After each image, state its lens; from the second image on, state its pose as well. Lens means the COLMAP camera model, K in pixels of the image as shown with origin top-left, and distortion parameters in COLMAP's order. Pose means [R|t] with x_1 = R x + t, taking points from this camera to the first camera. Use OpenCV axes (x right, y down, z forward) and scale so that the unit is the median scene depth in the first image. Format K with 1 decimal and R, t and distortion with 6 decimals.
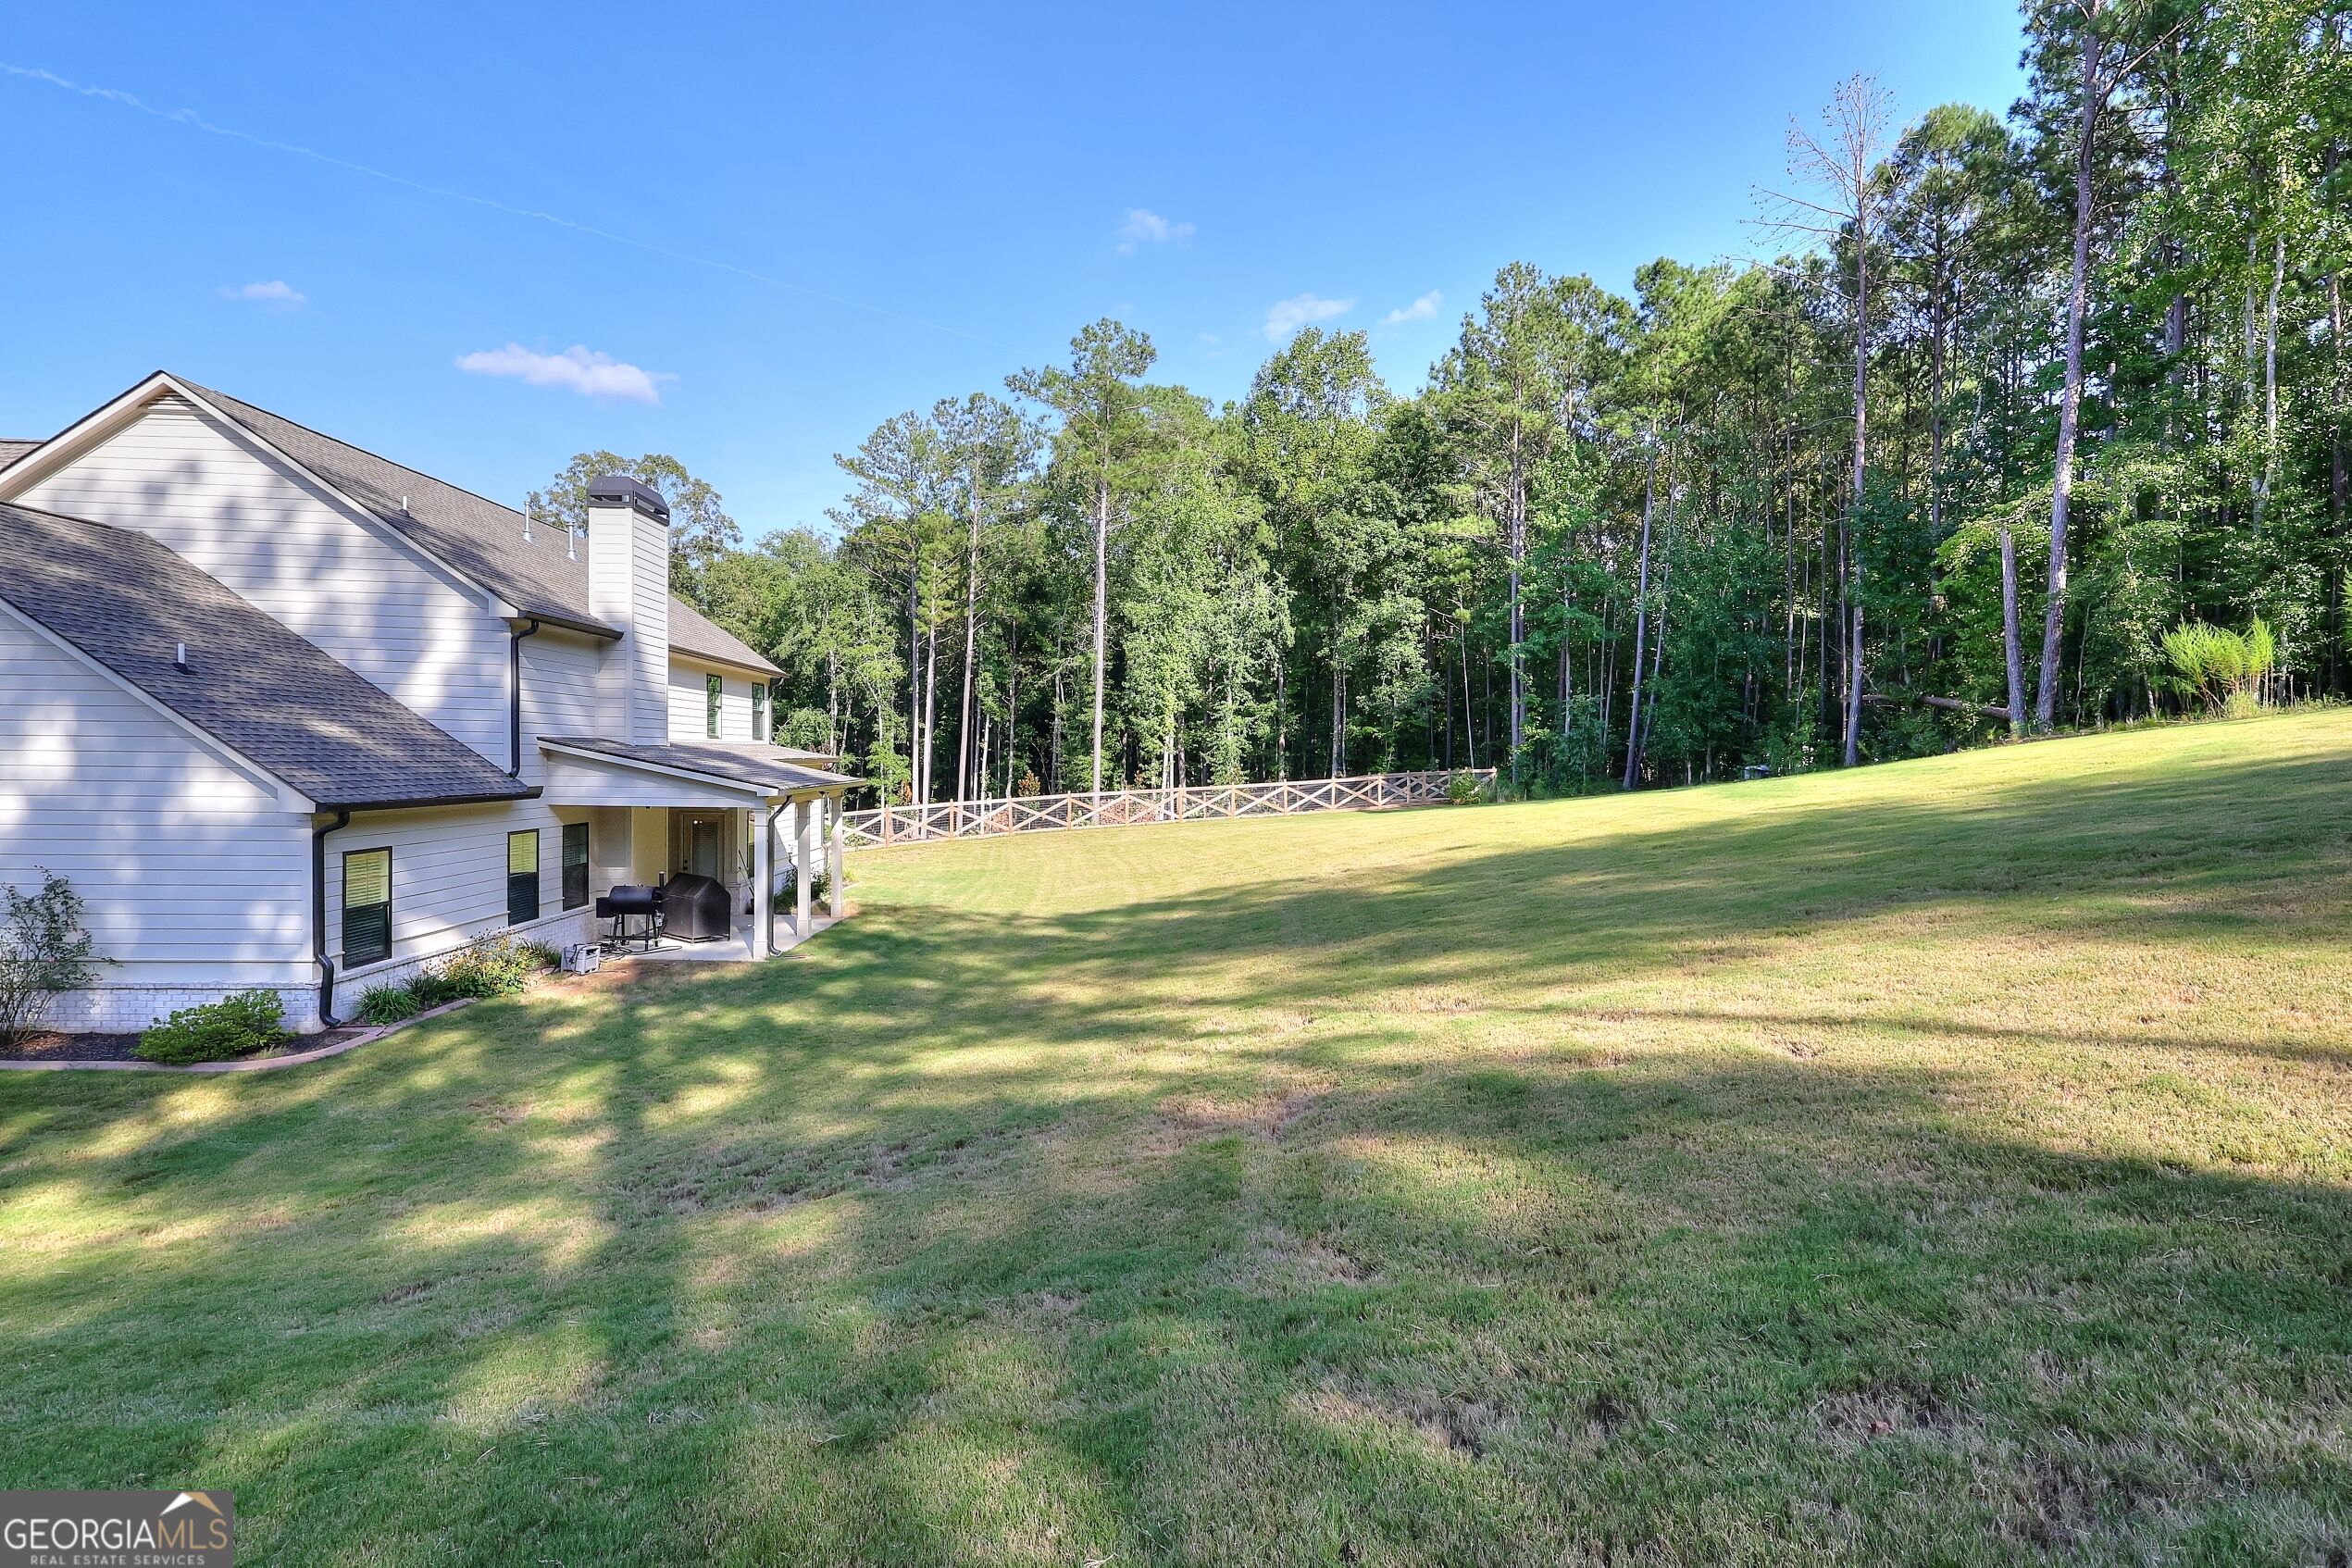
lens RADIAL K [[1085.2, 0, 1172.5], [0, 1085.2, 770.2], [0, 0, 1]] dist [-0.010791, 0.003474]
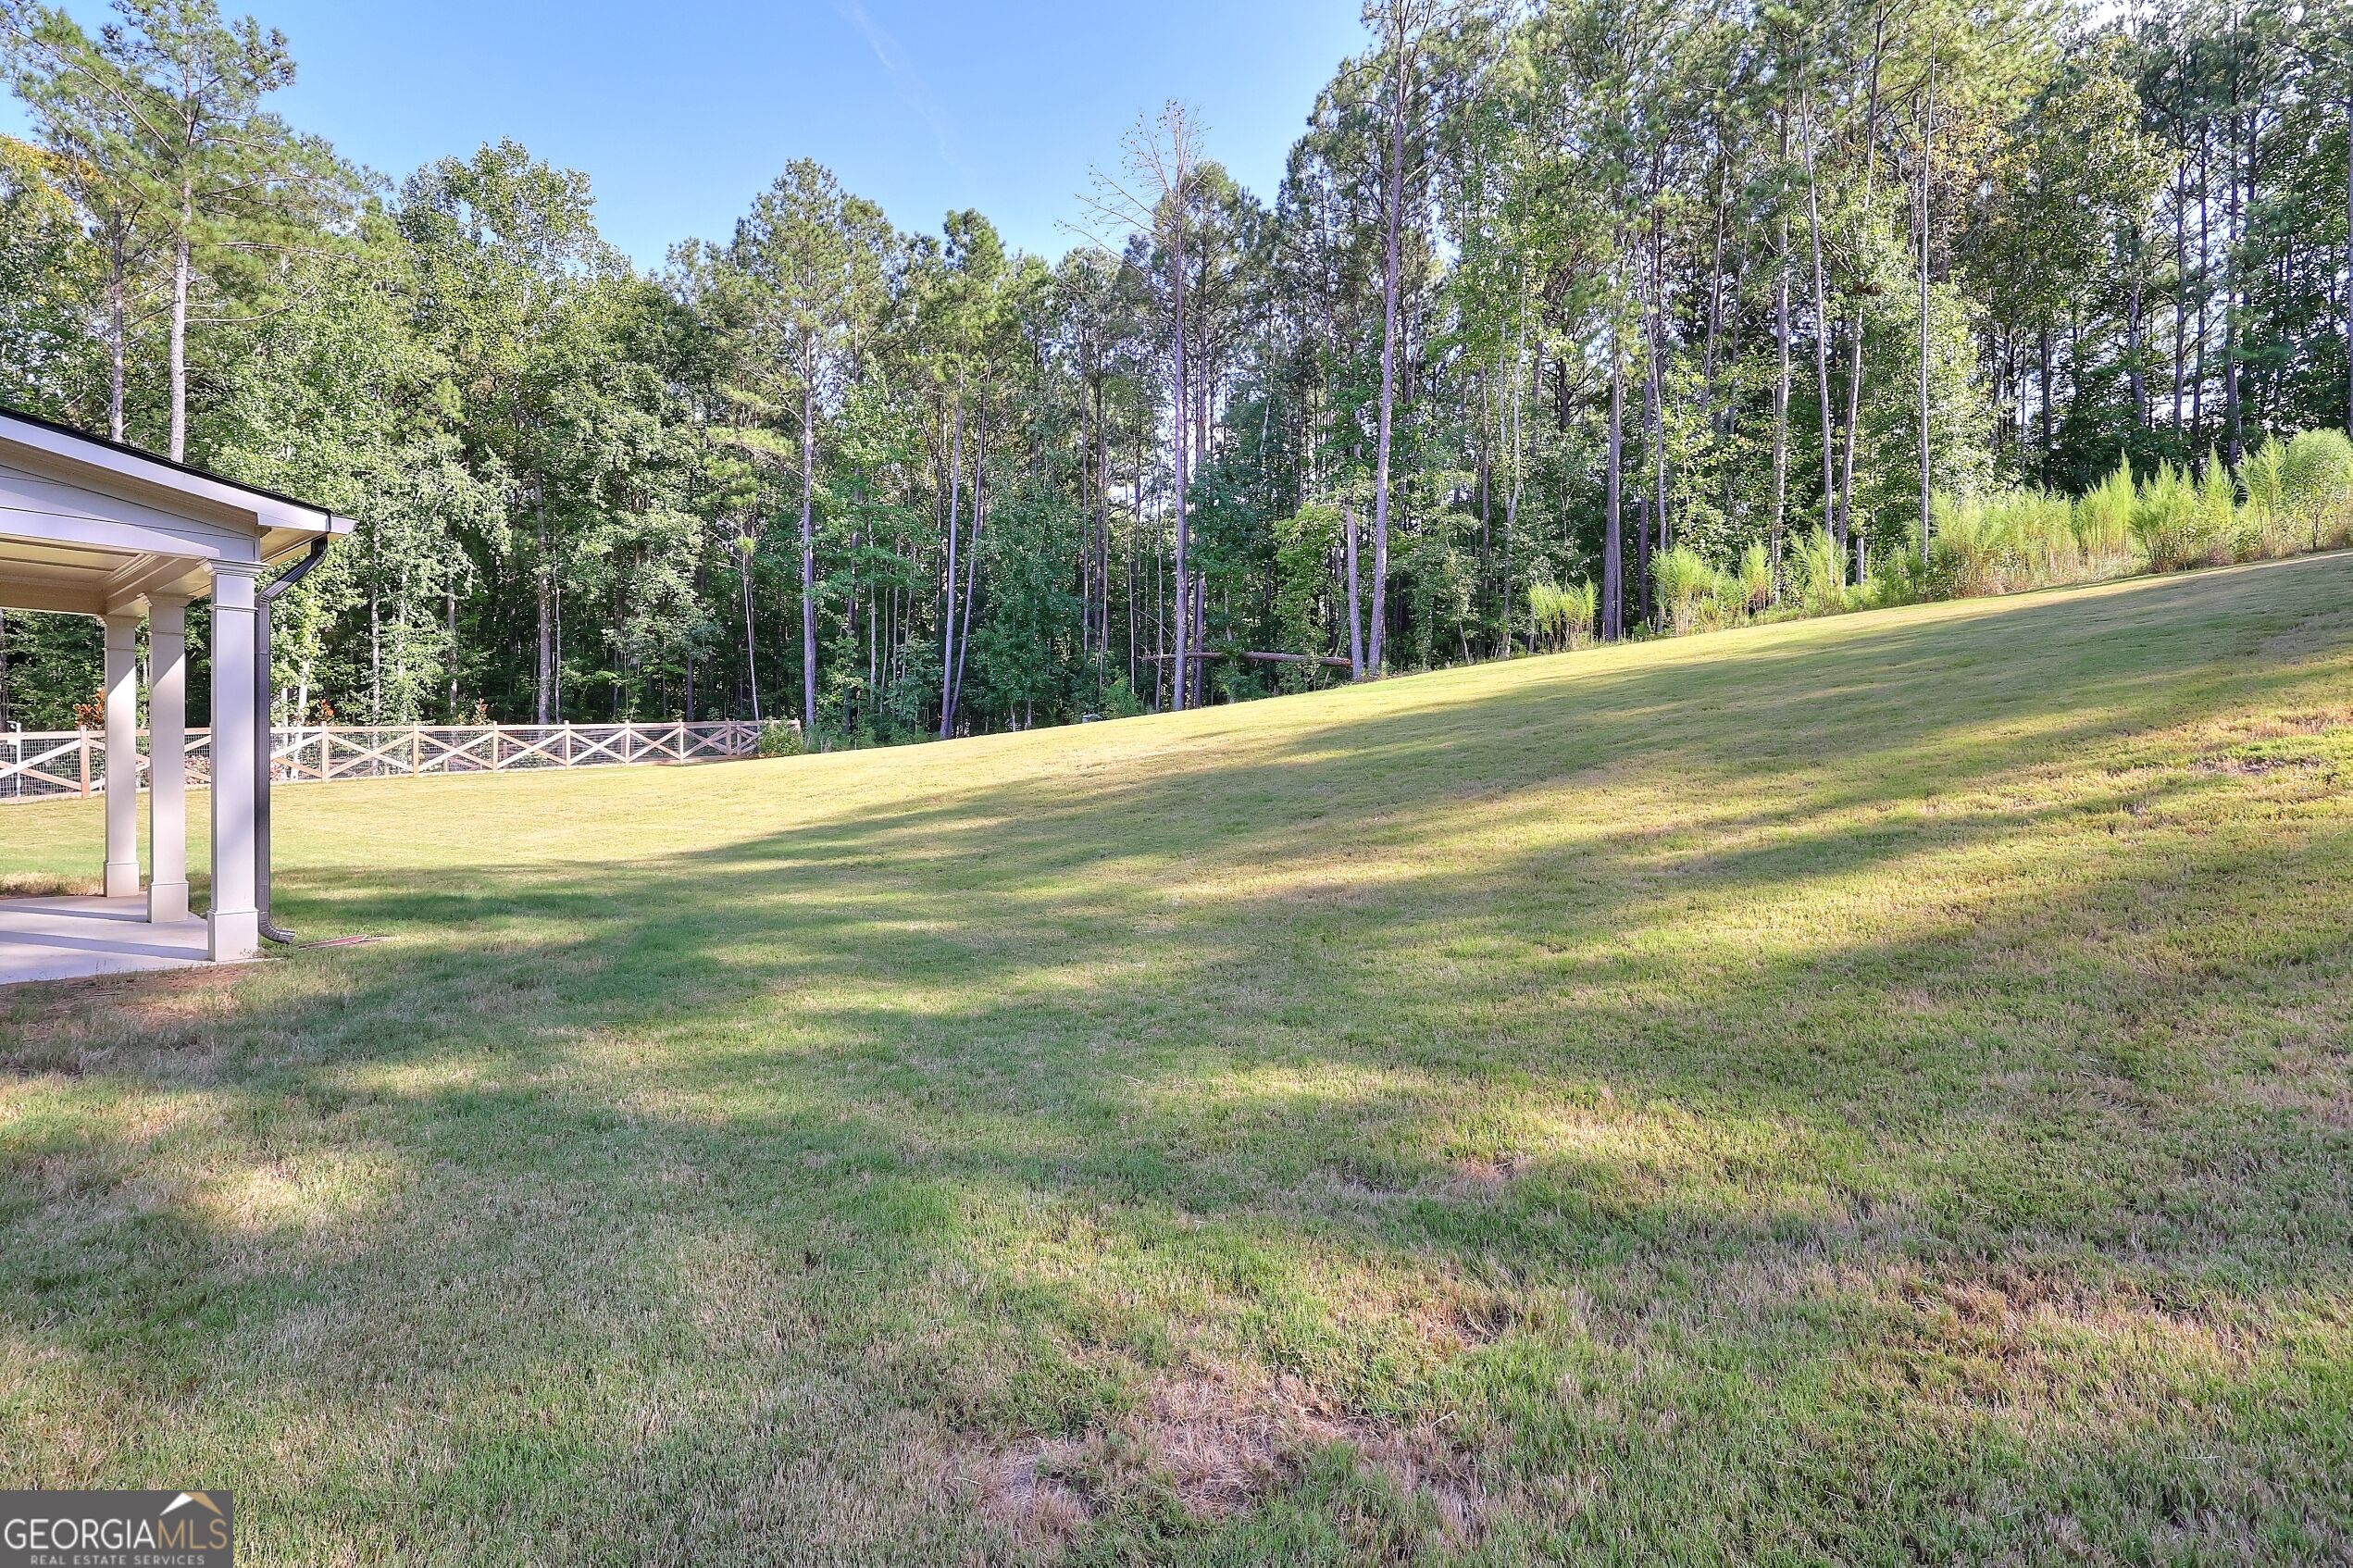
lens RADIAL K [[1085.6, 0, 1173.0], [0, 1085.6, 770.2], [0, 0, 1]] dist [-0.010791, 0.003474]
pose [[0.655733, -0.006411, 0.754965, -0.158808], [0.008132, 0.999966, 0.001429, 0.038099], [-0.754949, 0.005203, 0.655763, 0.178106]]
